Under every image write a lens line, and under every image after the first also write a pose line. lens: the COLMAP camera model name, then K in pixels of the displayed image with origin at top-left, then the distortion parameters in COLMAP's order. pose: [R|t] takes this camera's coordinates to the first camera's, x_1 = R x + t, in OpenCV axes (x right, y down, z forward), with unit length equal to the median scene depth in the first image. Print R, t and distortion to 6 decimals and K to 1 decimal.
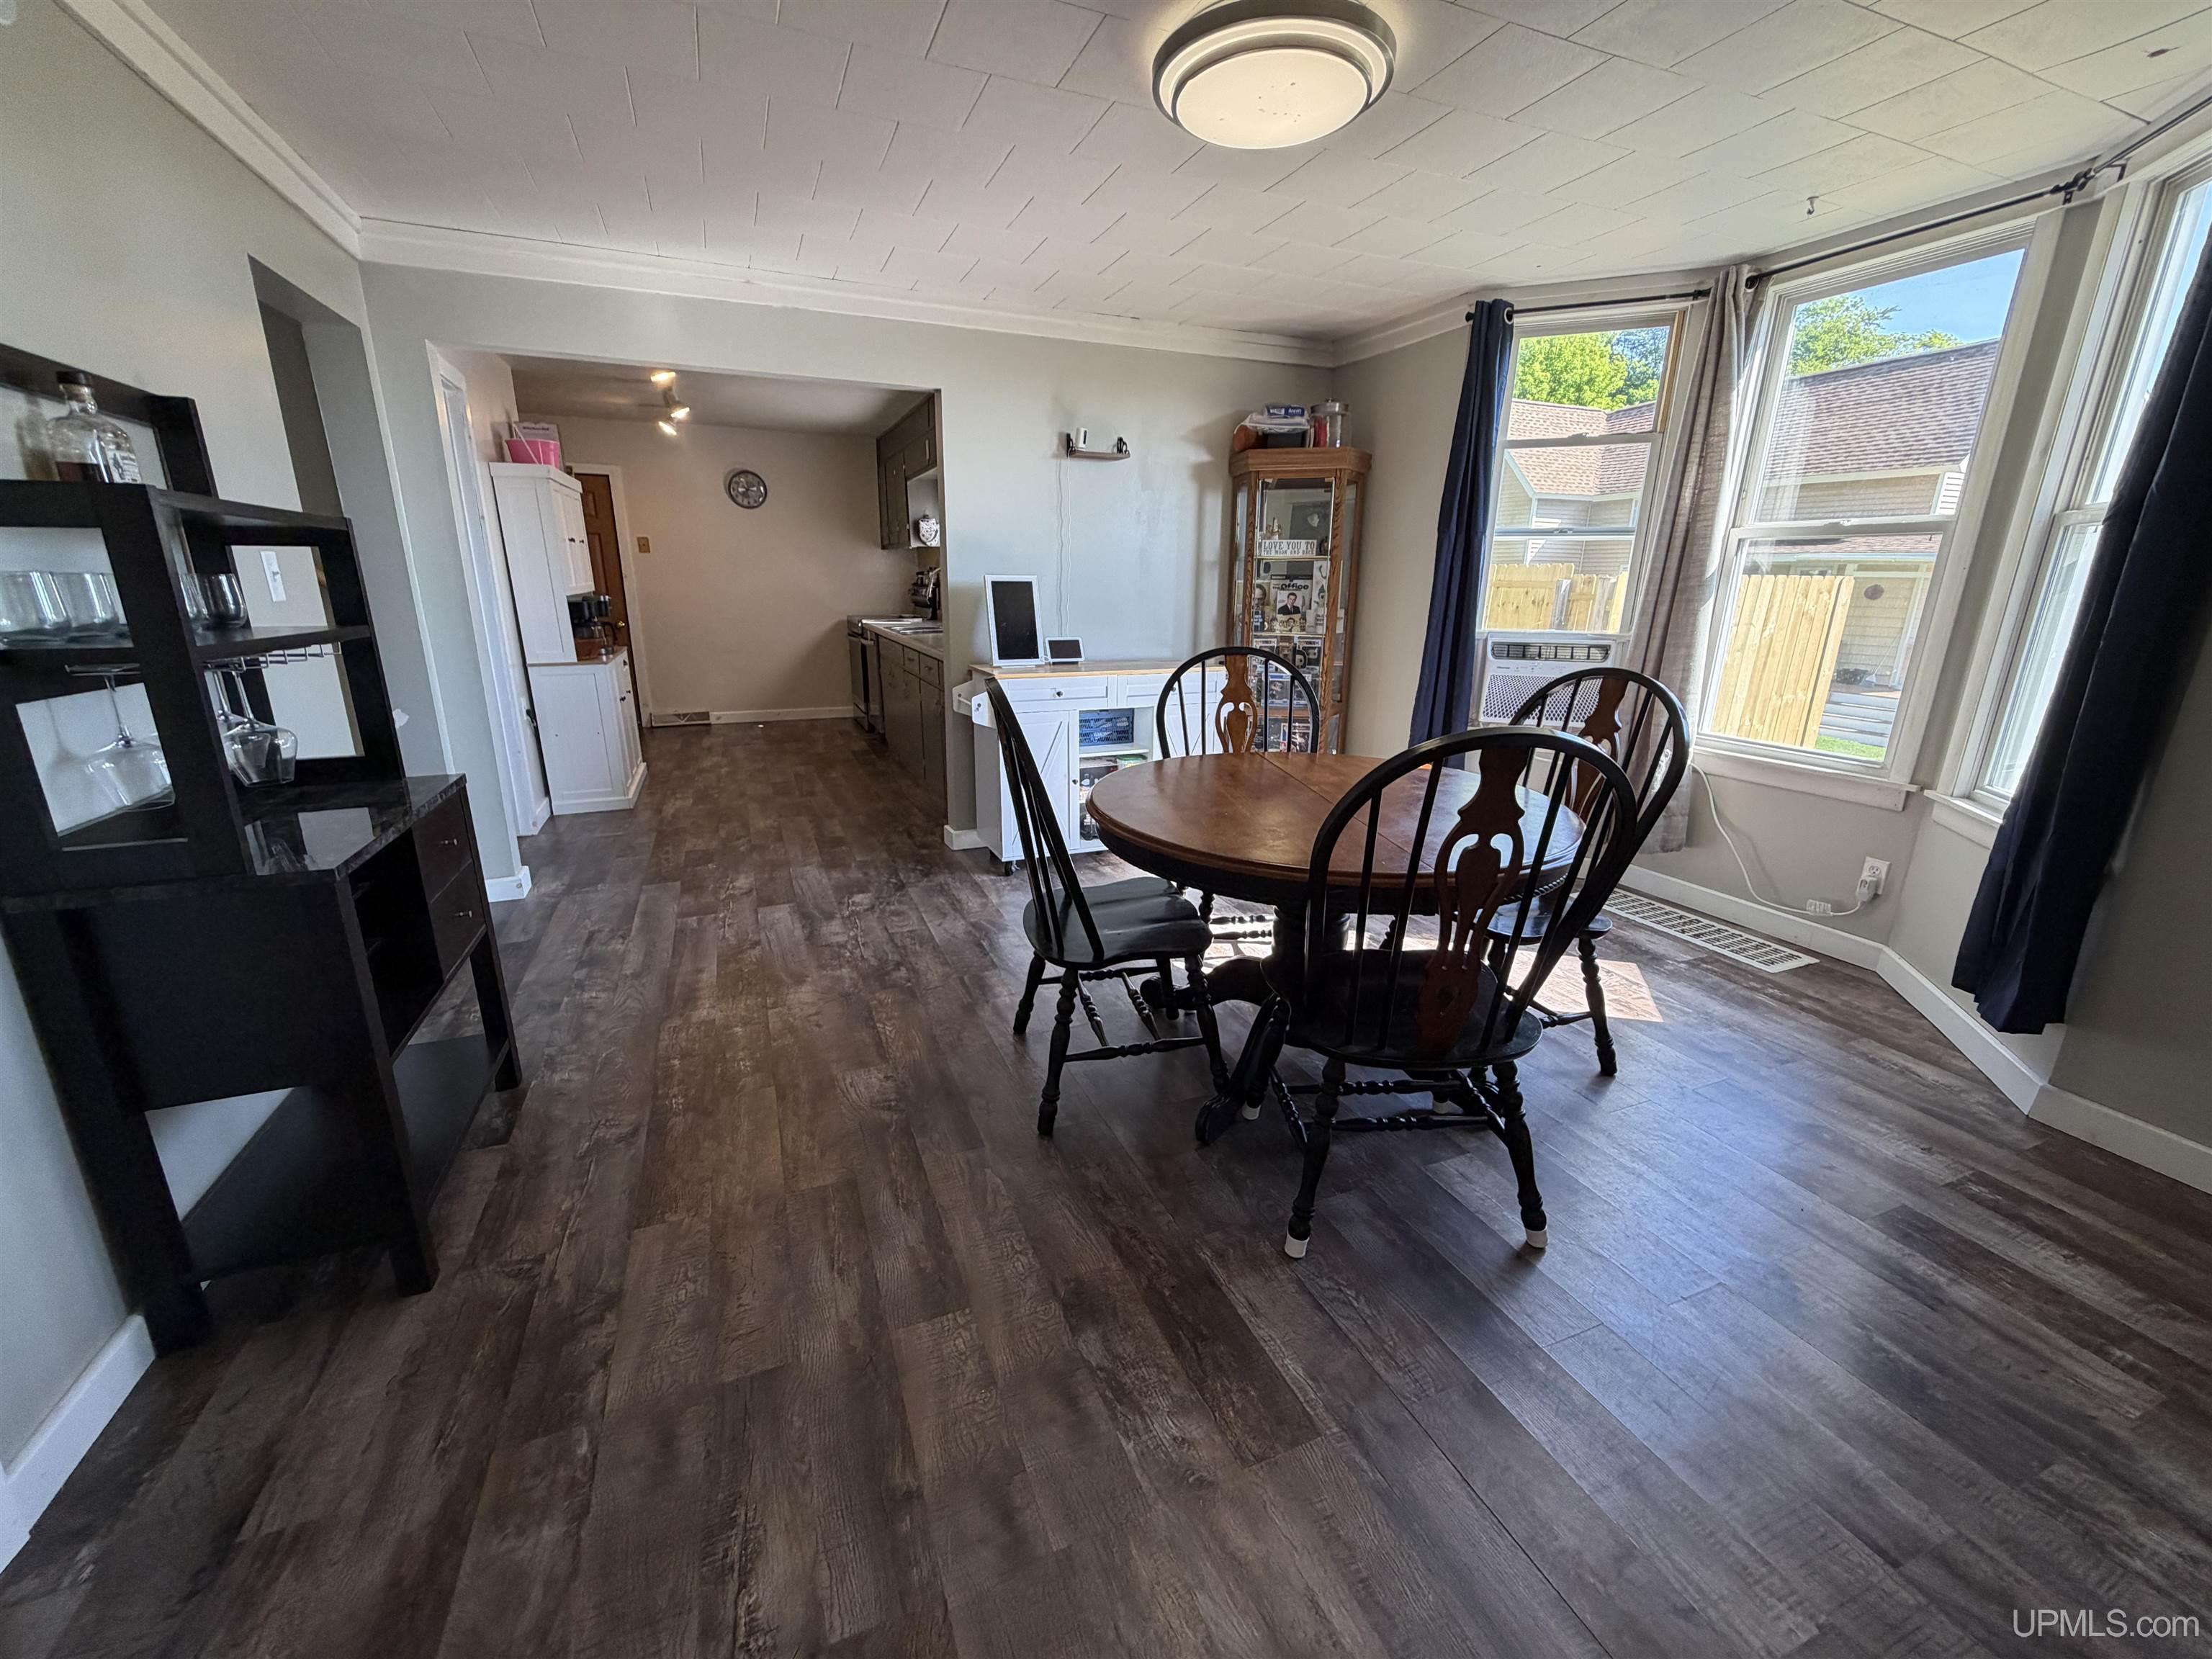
lens RADIAL K [[888.6, 0, 1098.3], [0, 888.6, 828.6], [0, 0, 1]] dist [-0.001976, 0.002155]
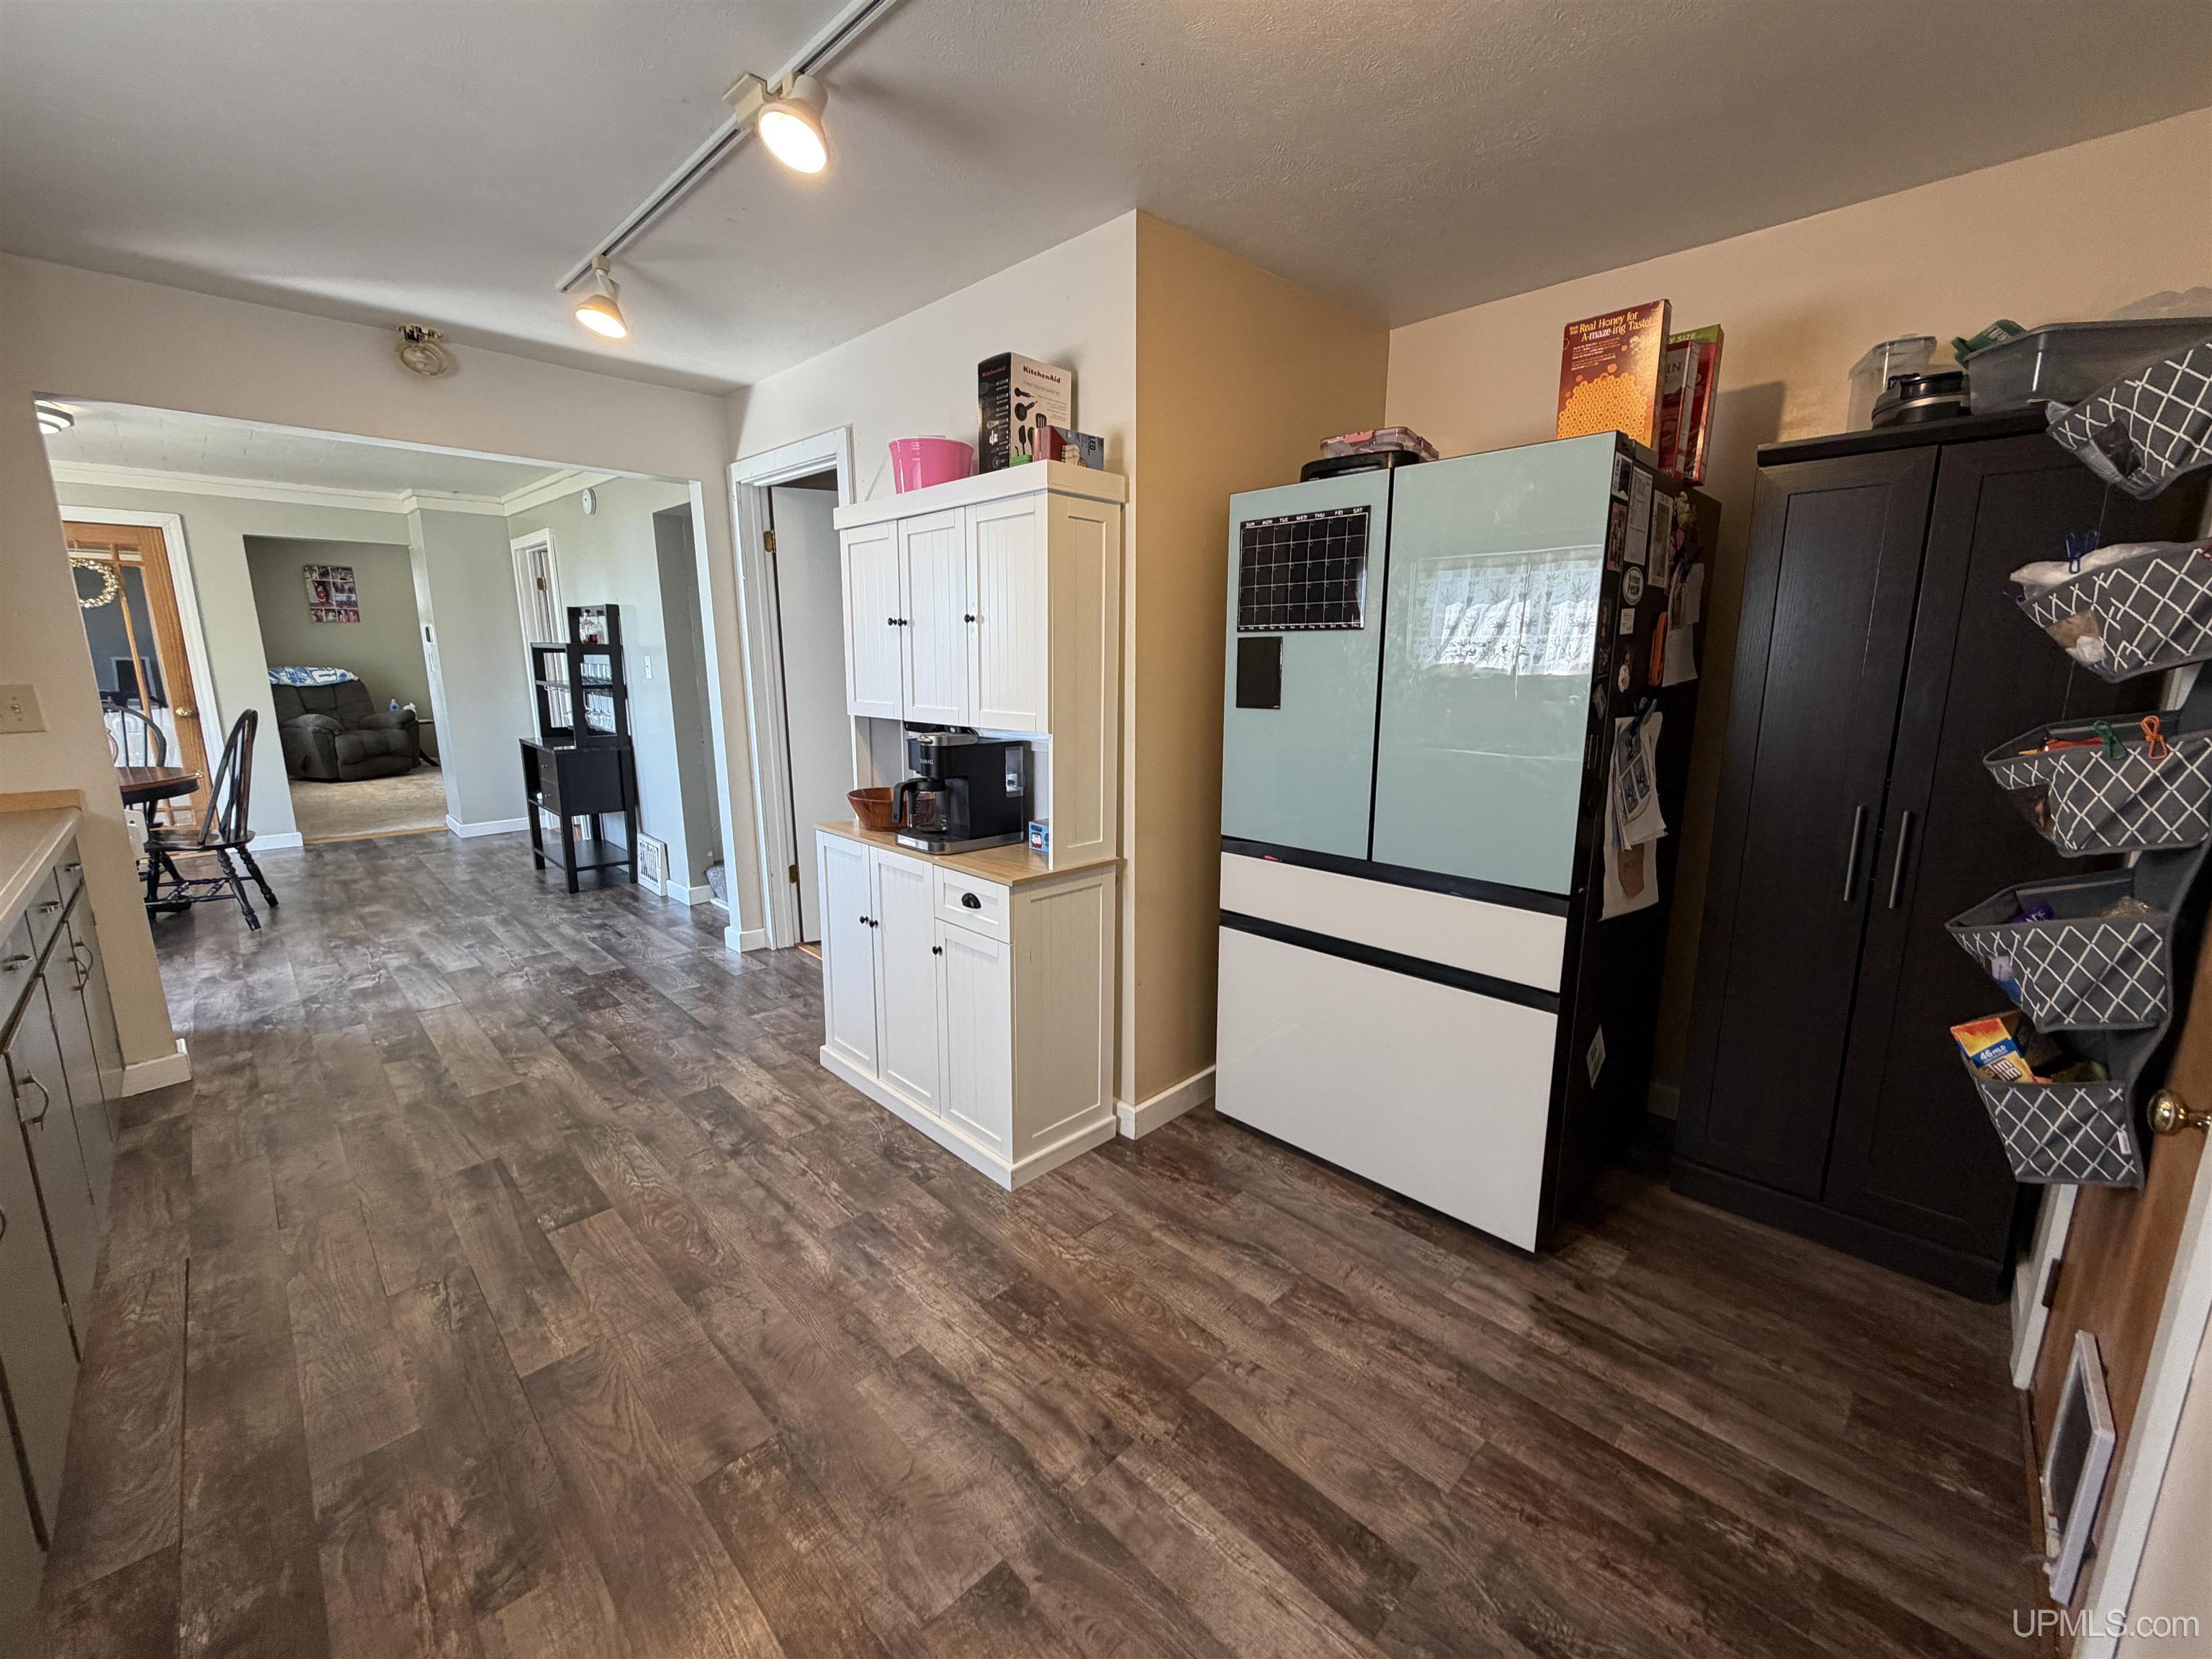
lens RADIAL K [[888.6, 0, 1098.3], [0, 888.6, 828.6], [0, 0, 1]] dist [-0.001976, 0.002155]
pose [[-0.921877, 0.063674, -0.382214, -0.703528], [-0.118022, 0.893395, 0.433494, -0.650818], [0.369071, 0.444738, -0.816085, 2.184295]]
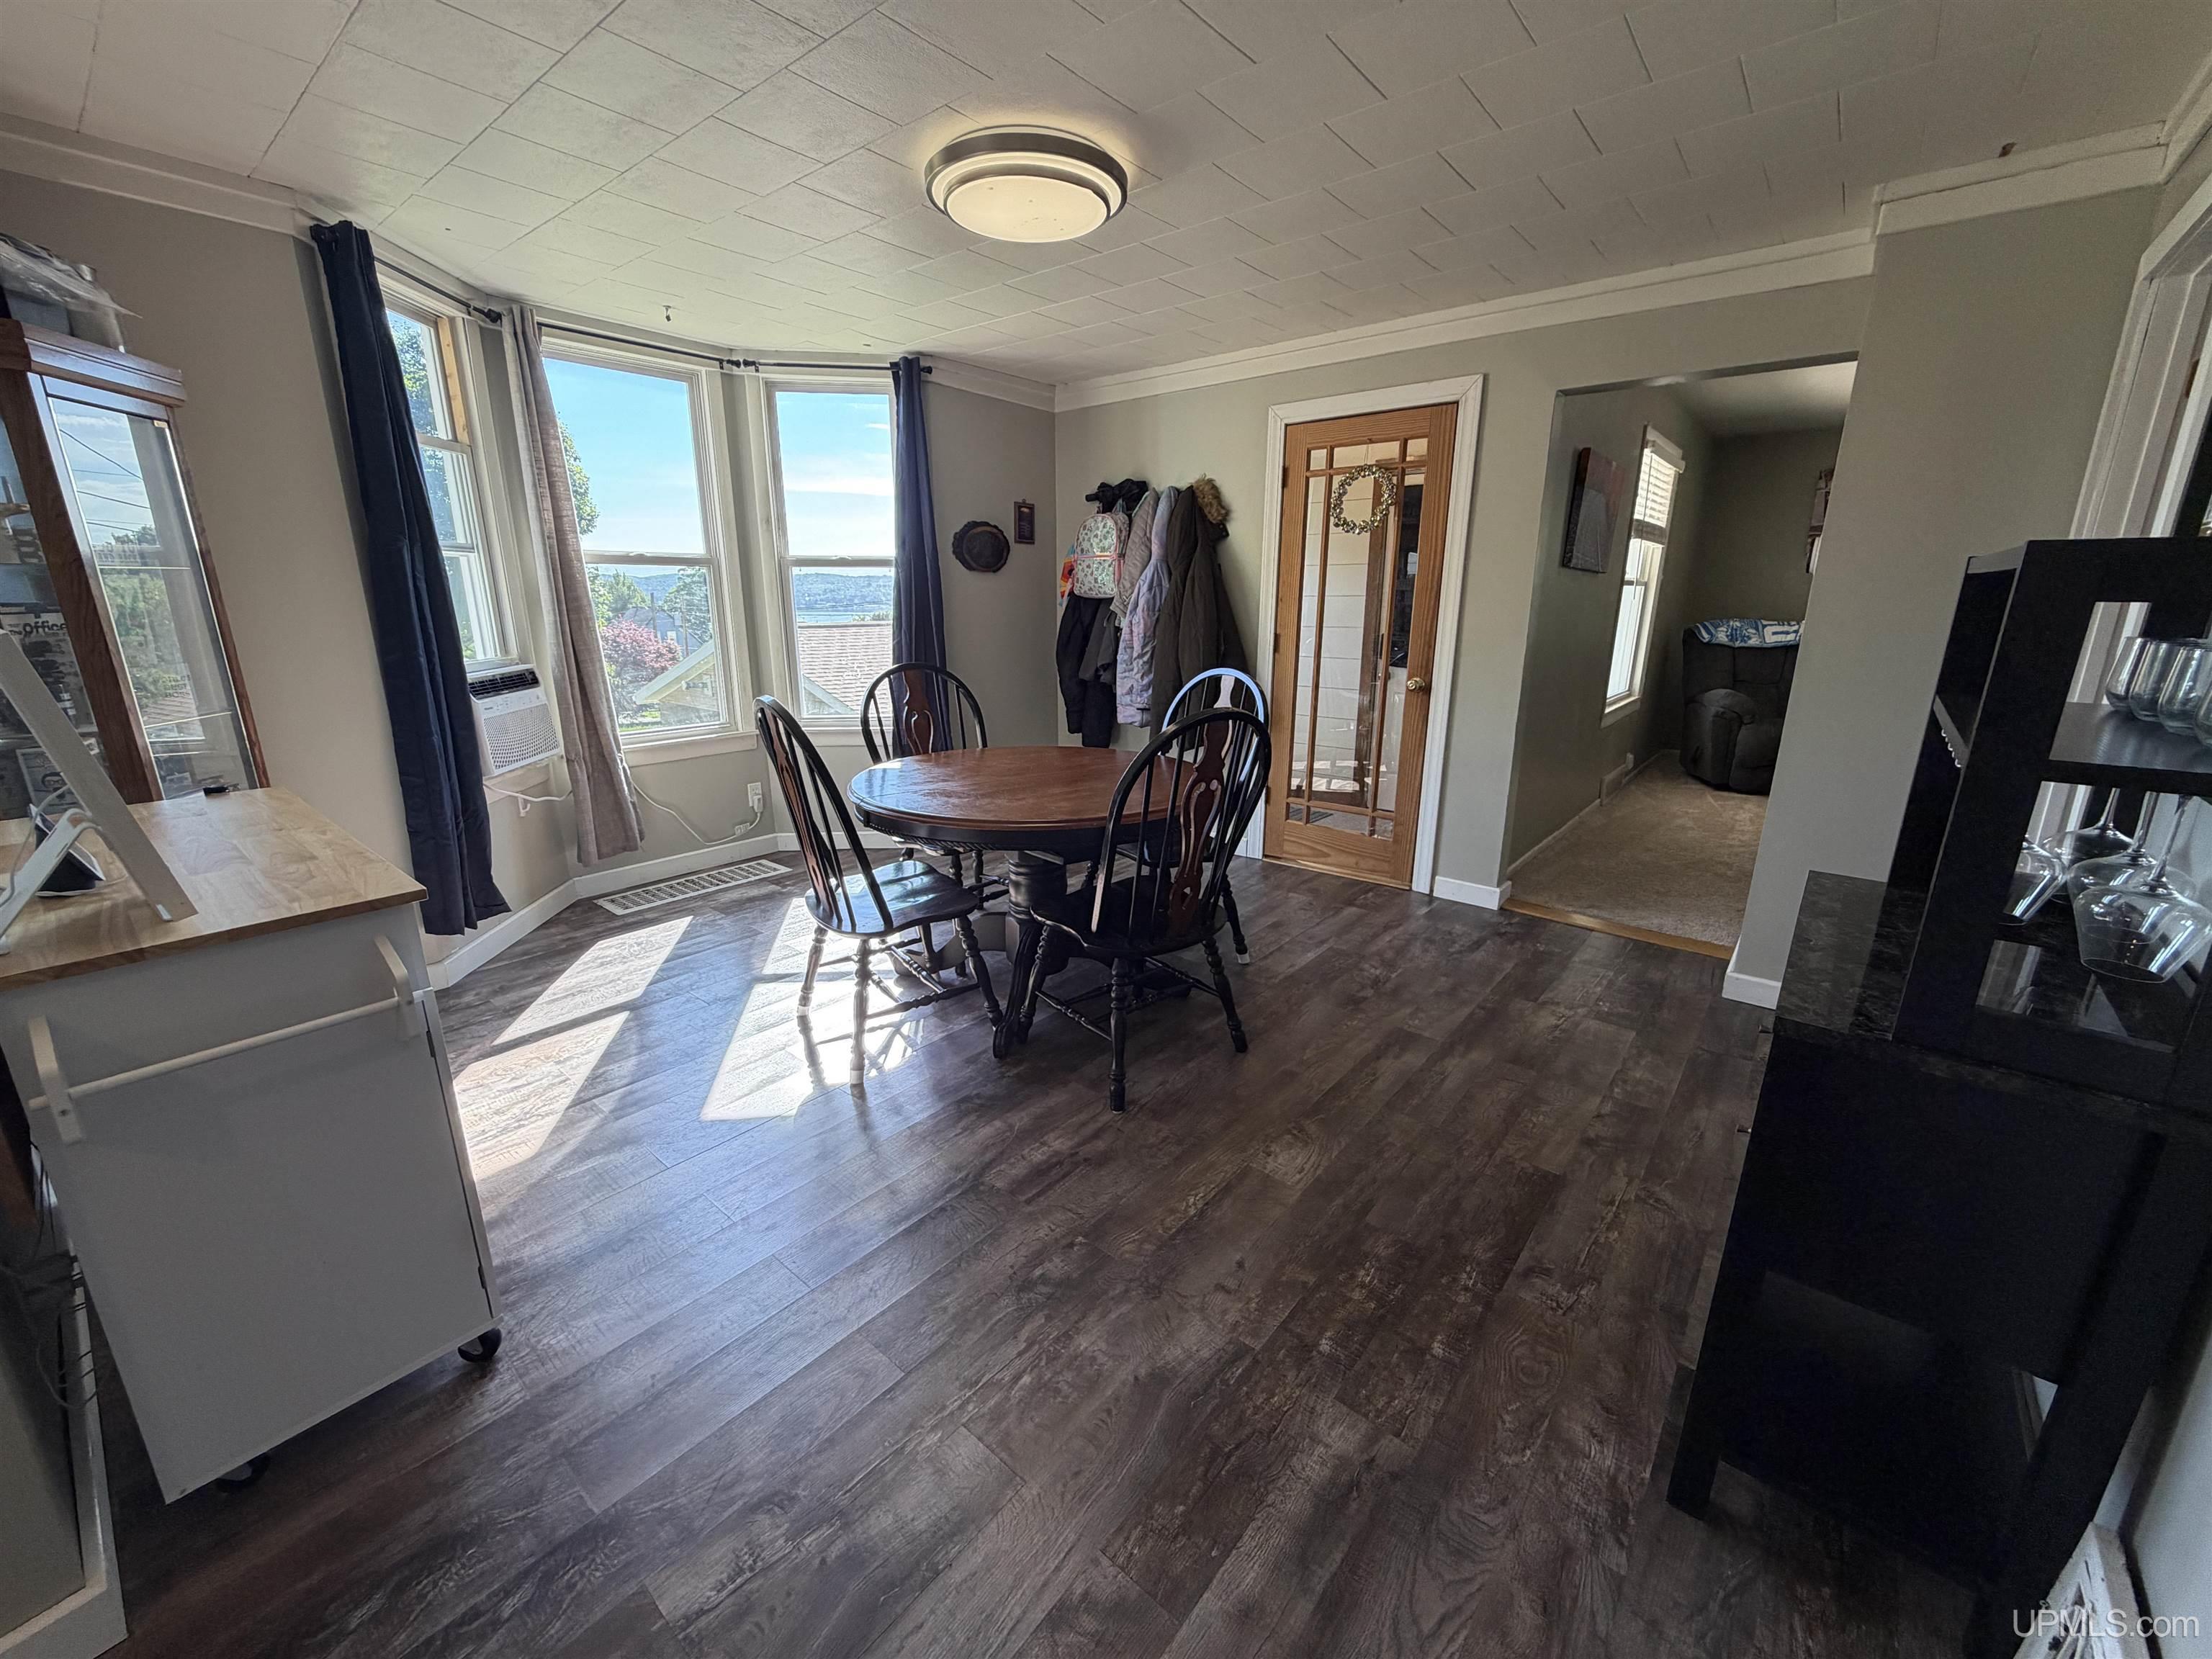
lens RADIAL K [[888.6, 0, 1098.3], [0, 888.6, 828.6], [0, 0, 1]] dist [-0.001976, 0.002155]
pose [[-0.469984, -0.239277, 0.849624, -0.597856], [0.232925, 0.894817, 0.380851, -0.290335], [-0.851387, 0.376893, -0.364817, 0.946452]]
